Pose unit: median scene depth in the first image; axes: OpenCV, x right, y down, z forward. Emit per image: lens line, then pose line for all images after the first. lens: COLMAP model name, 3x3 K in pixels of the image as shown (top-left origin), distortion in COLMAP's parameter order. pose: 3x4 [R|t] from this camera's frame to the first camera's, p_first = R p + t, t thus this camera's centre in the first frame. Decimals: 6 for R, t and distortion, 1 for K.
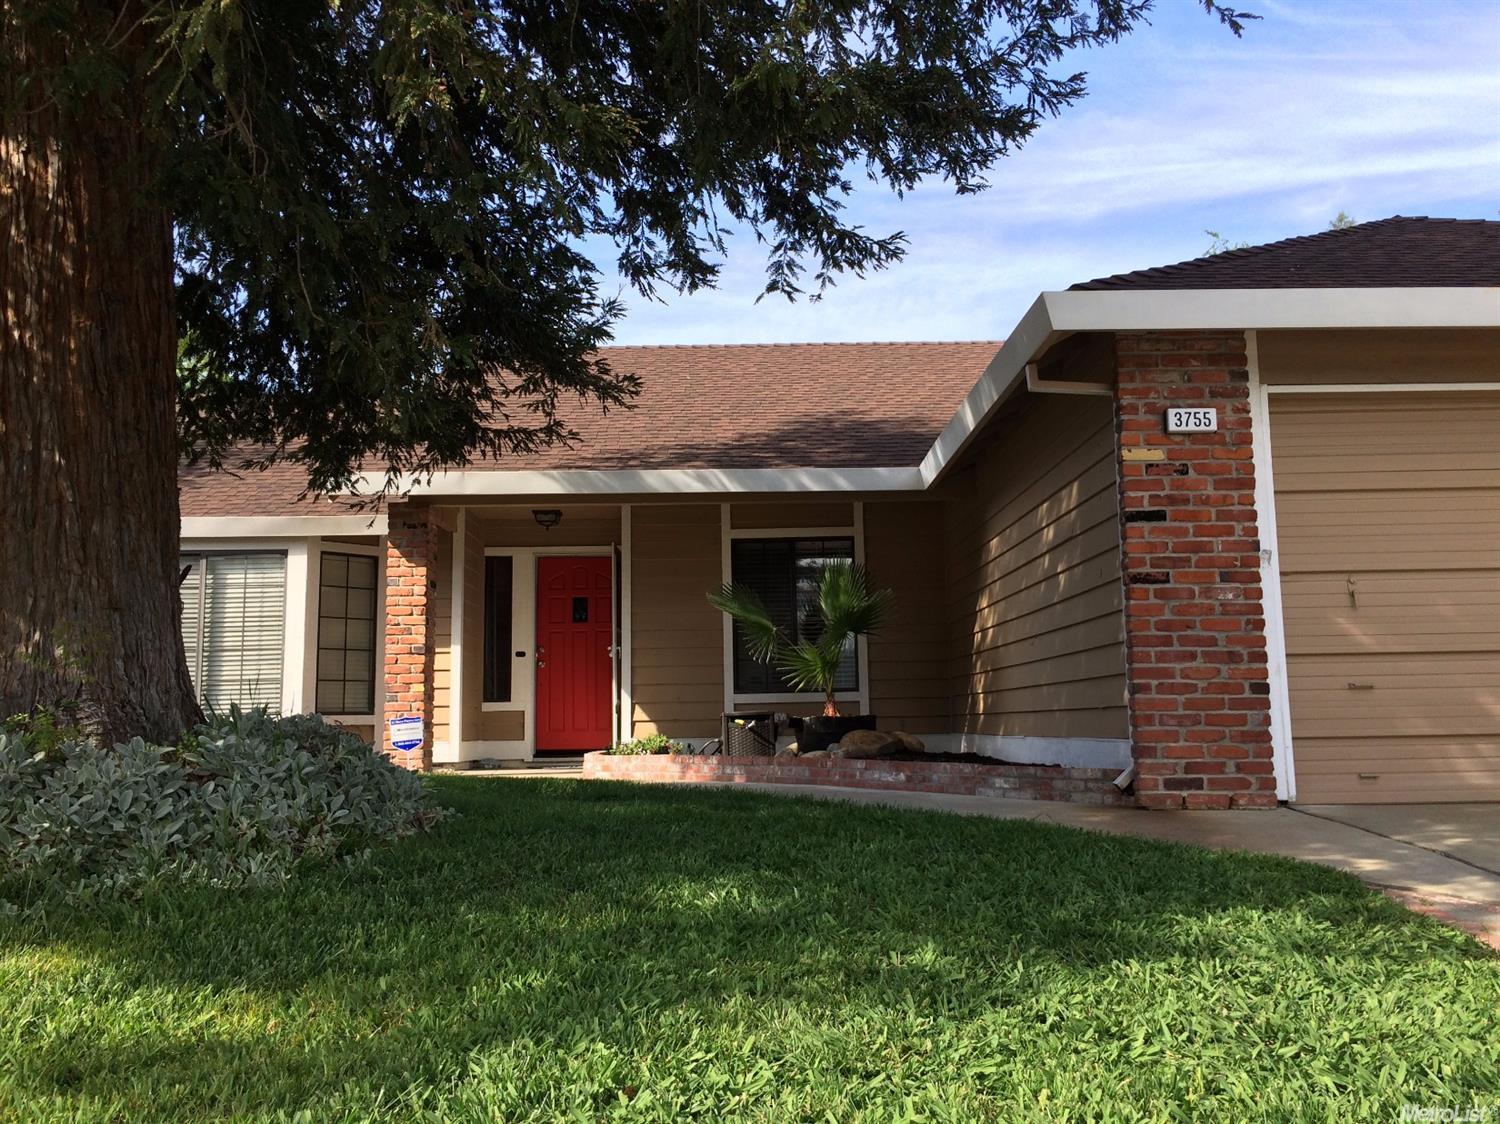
lens RADIAL K [[1300.0, 0, 748.7], [0, 1300.0, 562.2], [0, 0, 1]] dist [0.039608, -0.016816]
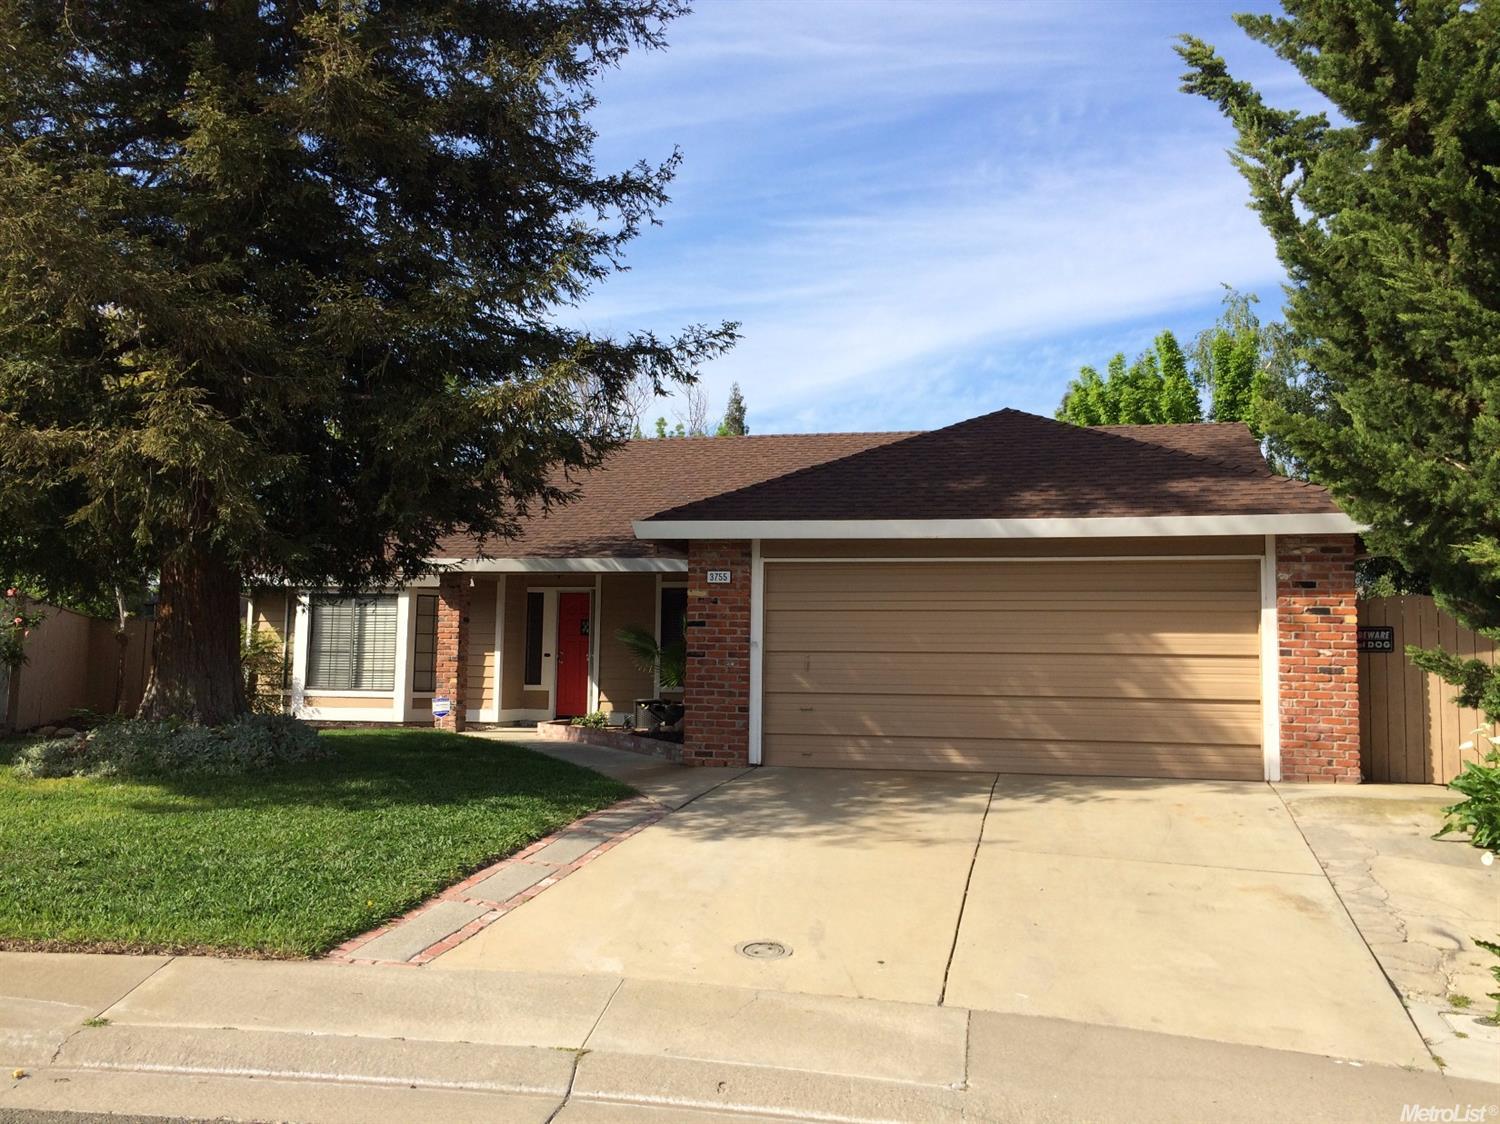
lens RADIAL K [[1300.0, 0, 752.1], [0, 1300.0, 560.5], [0, 0, 1]] dist [0.039608, -0.016816]
pose [[0.974593, 0.009514, -0.223780, 0.841152], [-0.000738, 0.999228, 0.039268, -0.213839], [0.223981, -0.038106, 0.973848, -0.962116]]
